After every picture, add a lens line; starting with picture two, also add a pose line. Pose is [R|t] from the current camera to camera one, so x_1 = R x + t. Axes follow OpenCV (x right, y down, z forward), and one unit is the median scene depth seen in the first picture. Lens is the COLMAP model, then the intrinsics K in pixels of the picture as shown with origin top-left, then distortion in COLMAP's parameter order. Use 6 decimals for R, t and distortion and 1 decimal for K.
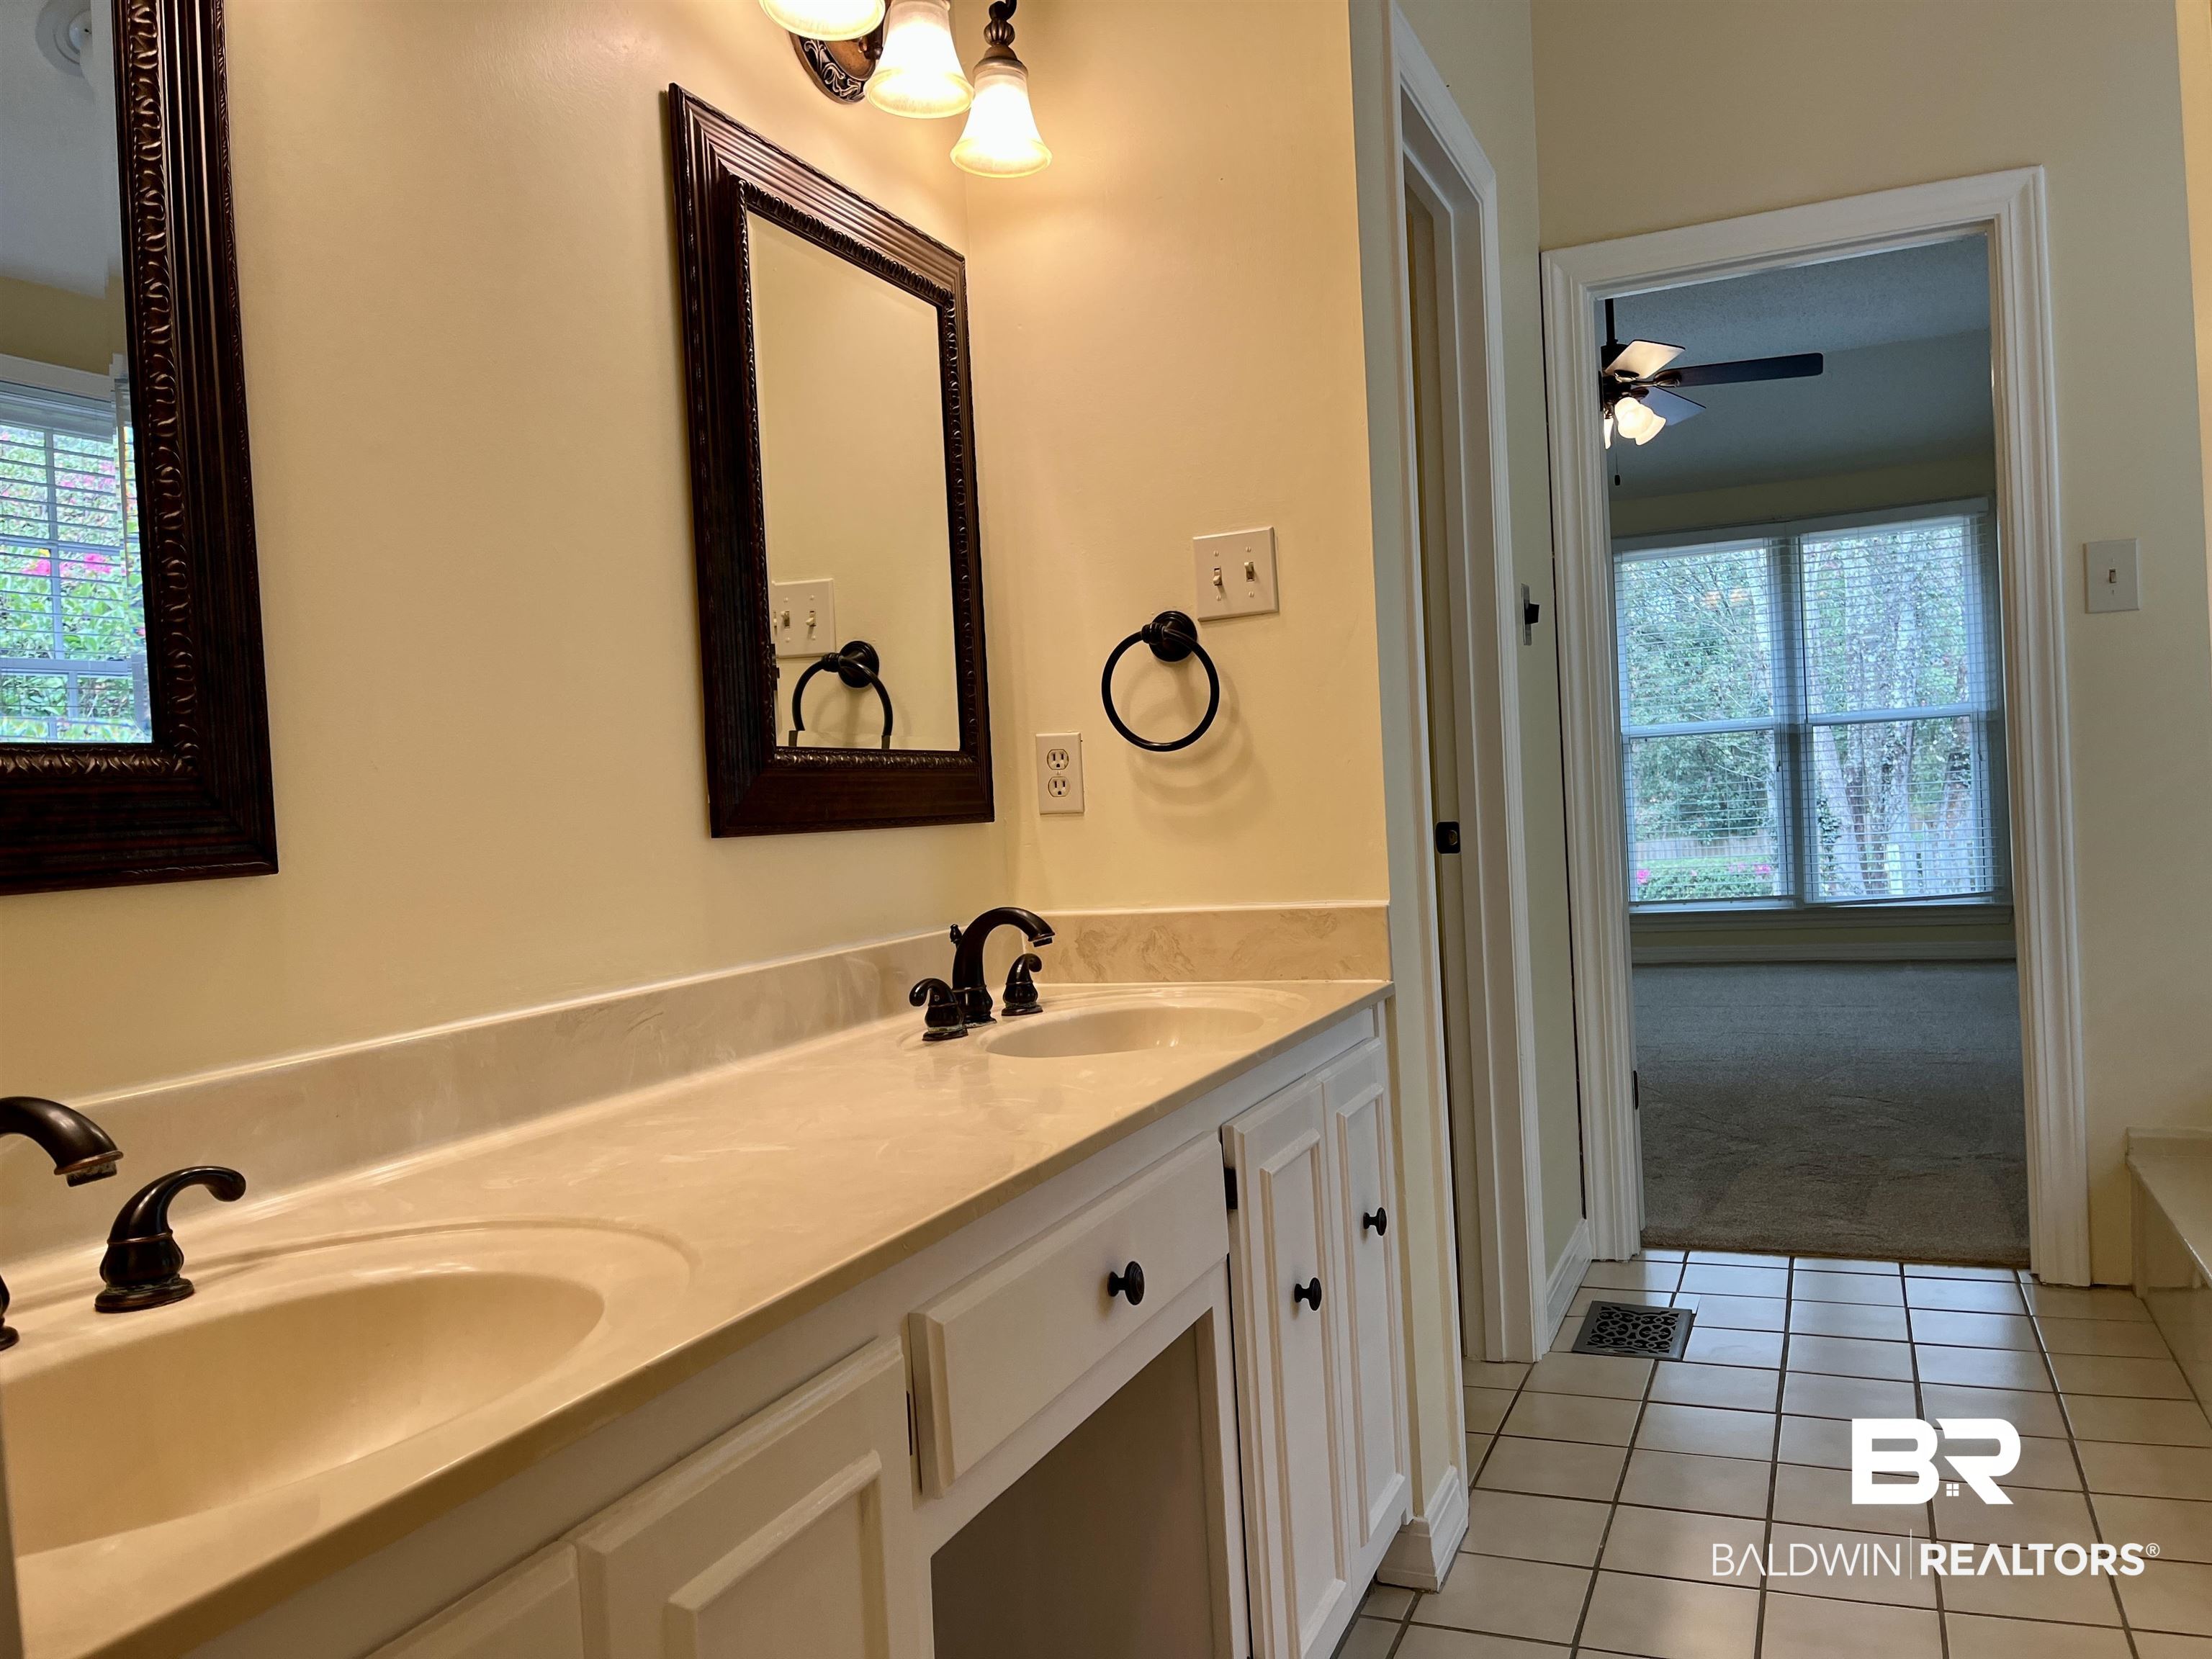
lens RADIAL K [[1696.3, 0, 1111.9], [0, 1696.3, 840.0], [0, 0, 1]] dist [0.073824, -0.096053]
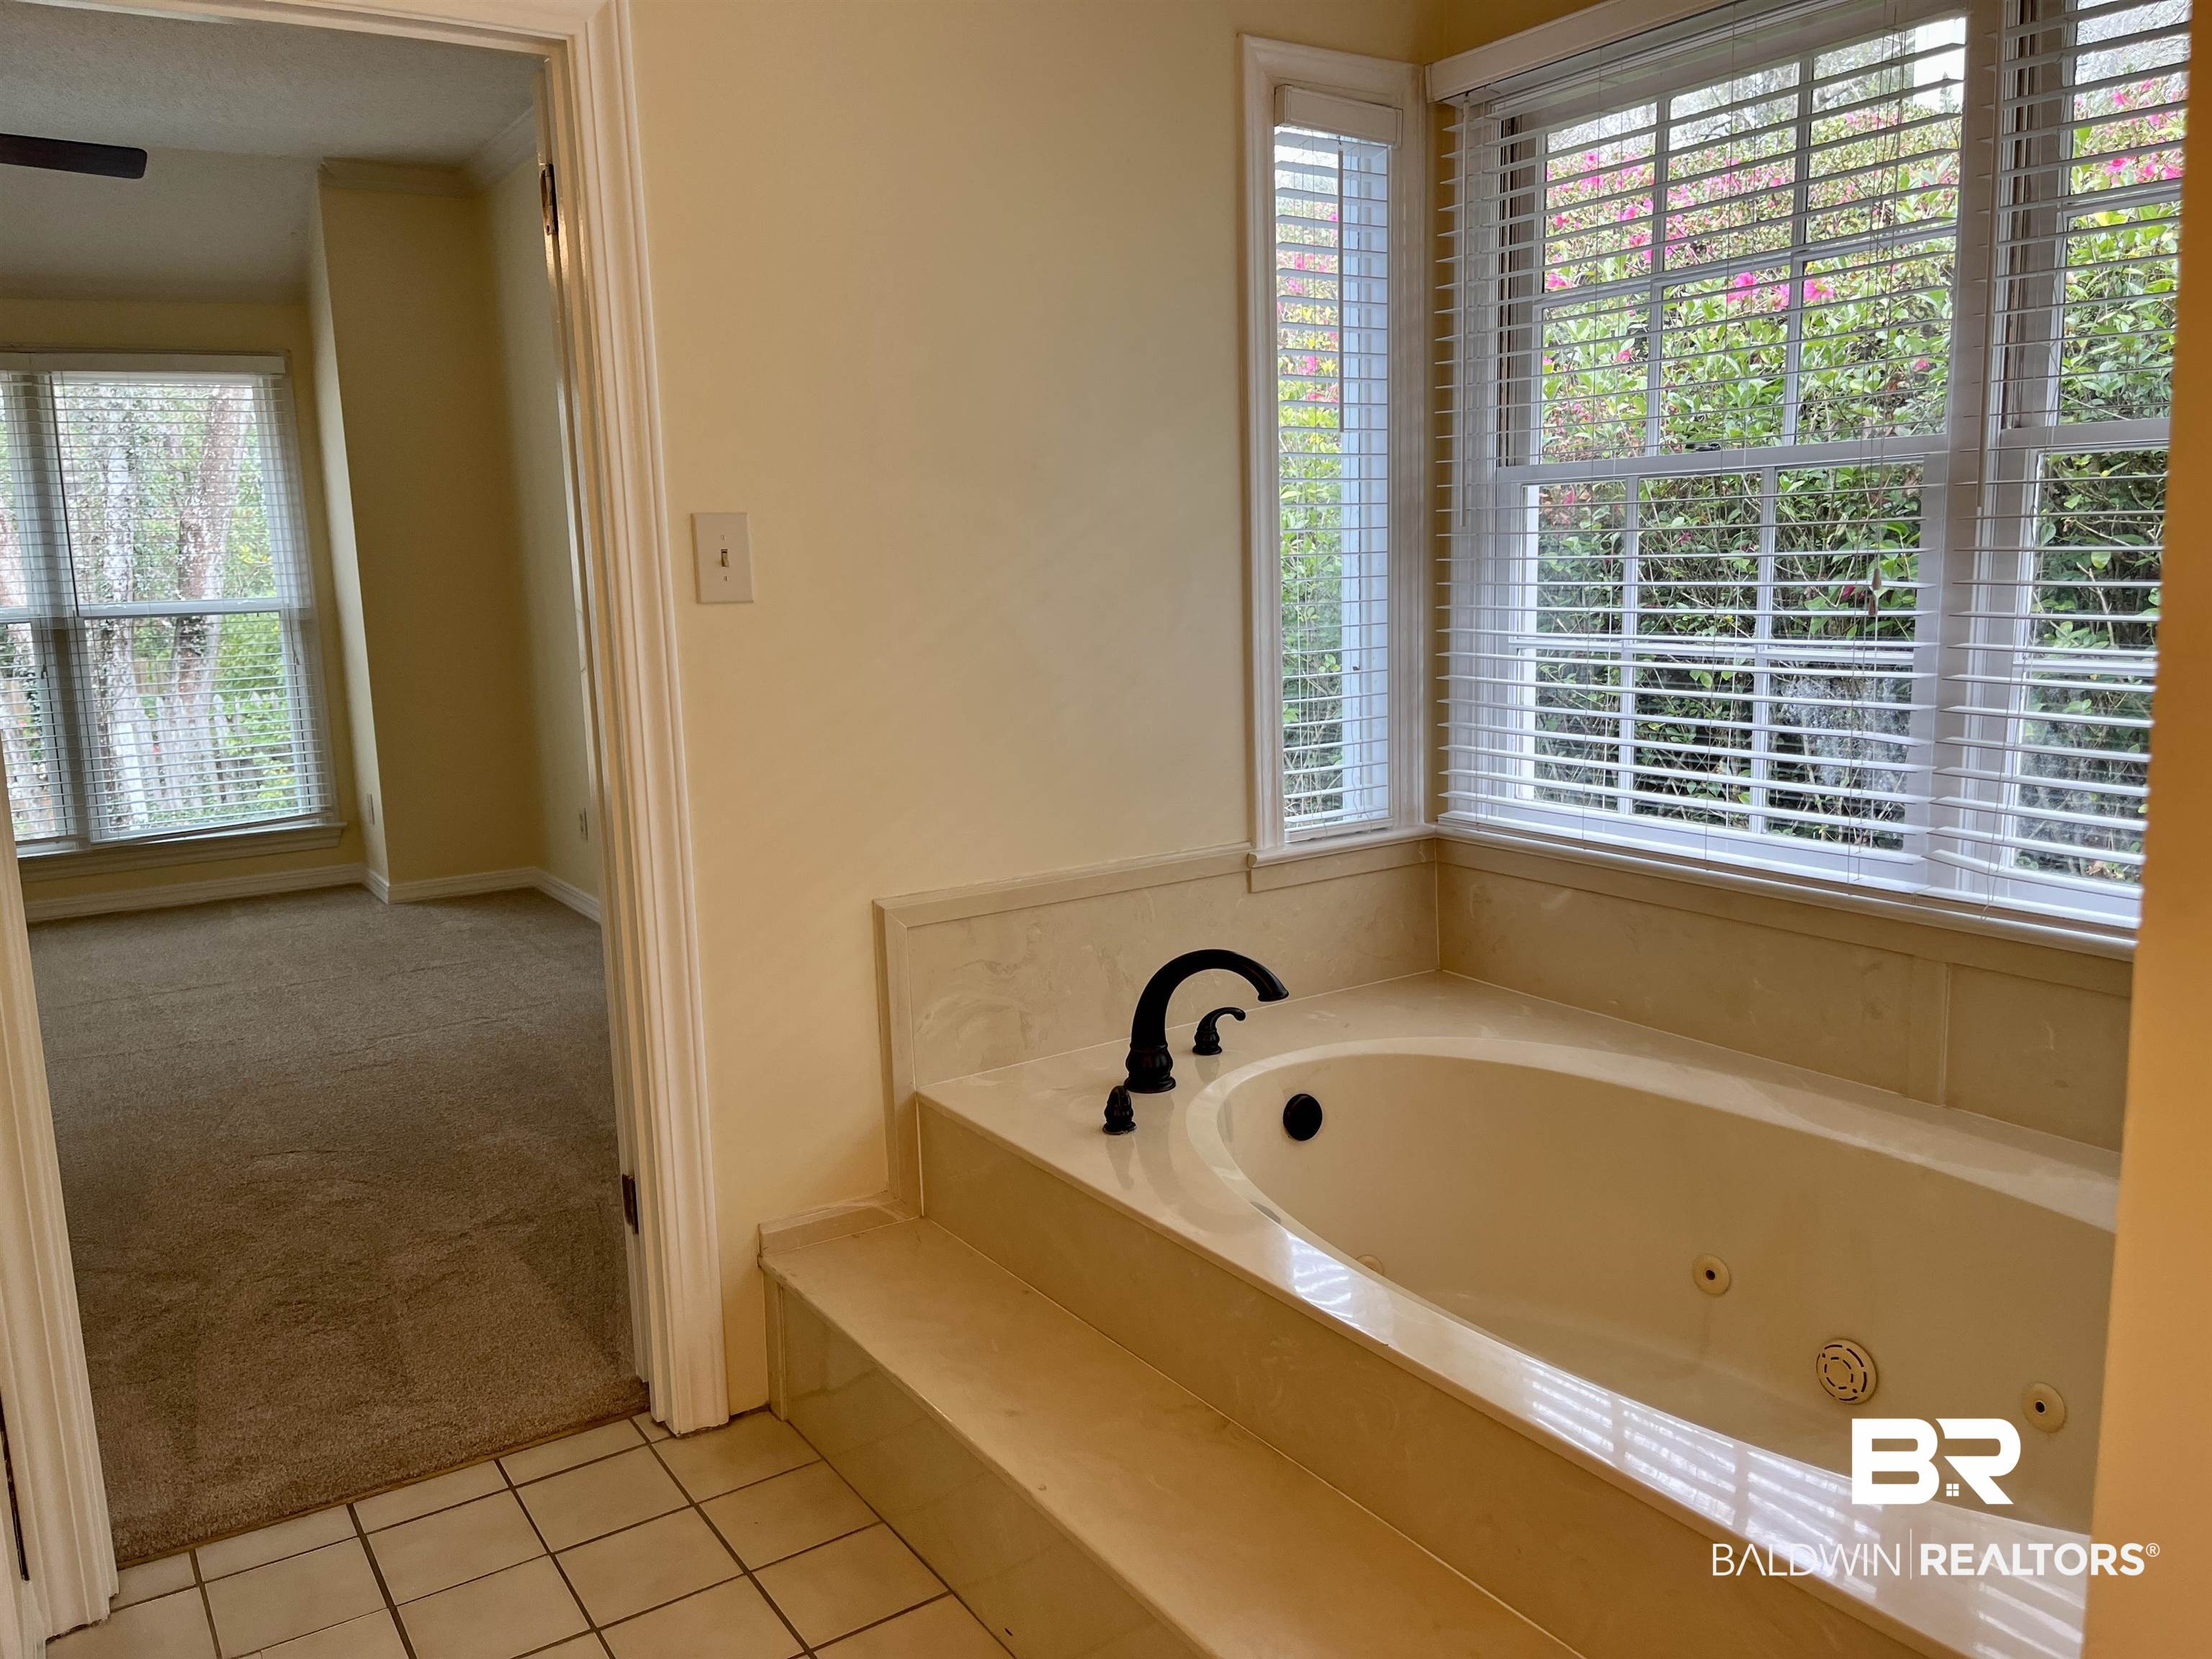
lens RADIAL K [[1696.3, 0, 1133.7], [0, 1696.3, 825.4], [0, 0, 1]] dist [0.073824, -0.096053]
pose [[0.549286, -0.093379, 0.830401, 0.007720], [0.020374, 0.994938, 0.098404, -0.040476], [-0.835386, -0.037133, 0.548408, 0.157826]]
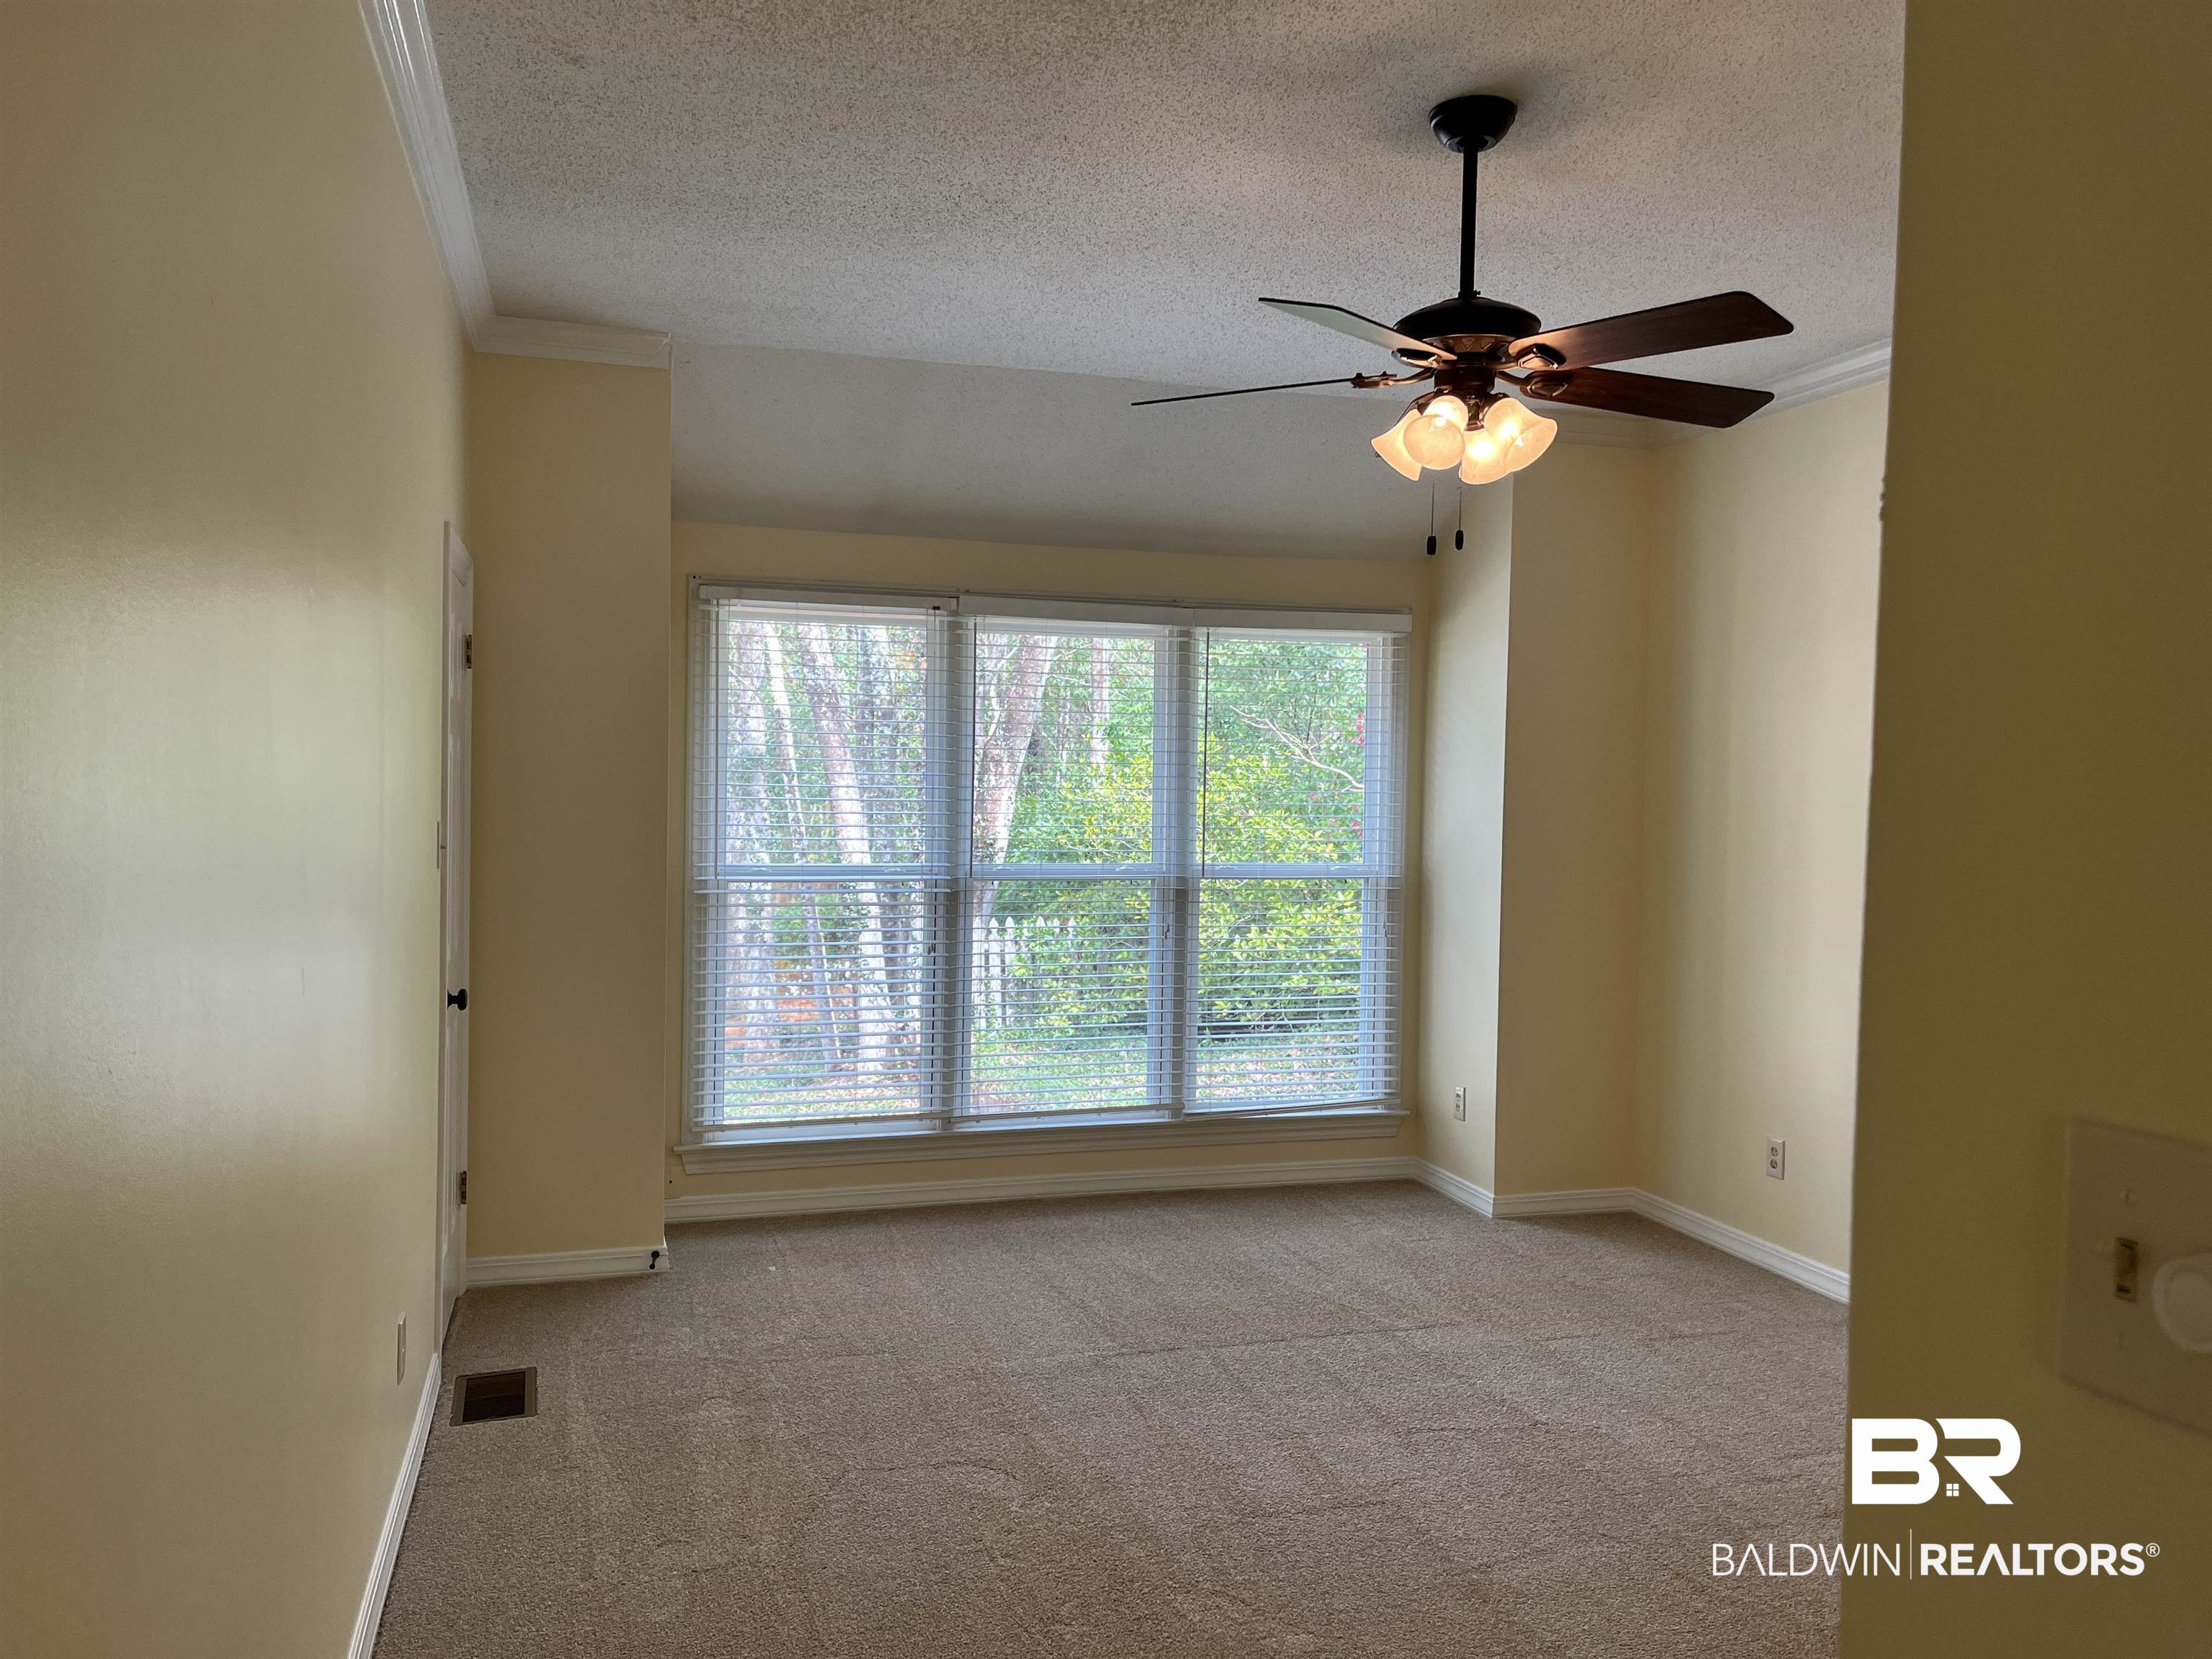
lens RADIAL K [[1696.3, 0, 1106.8], [0, 1696.3, 832.8], [0, 0, 1]] dist [0.073824, -0.096053]
pose [[0.763988, 0.050781, 0.643230, -0.106695], [-0.044401, 0.998673, -0.026105, -0.065841], [-0.643702, -0.008616, 0.765228, 0.451428]]
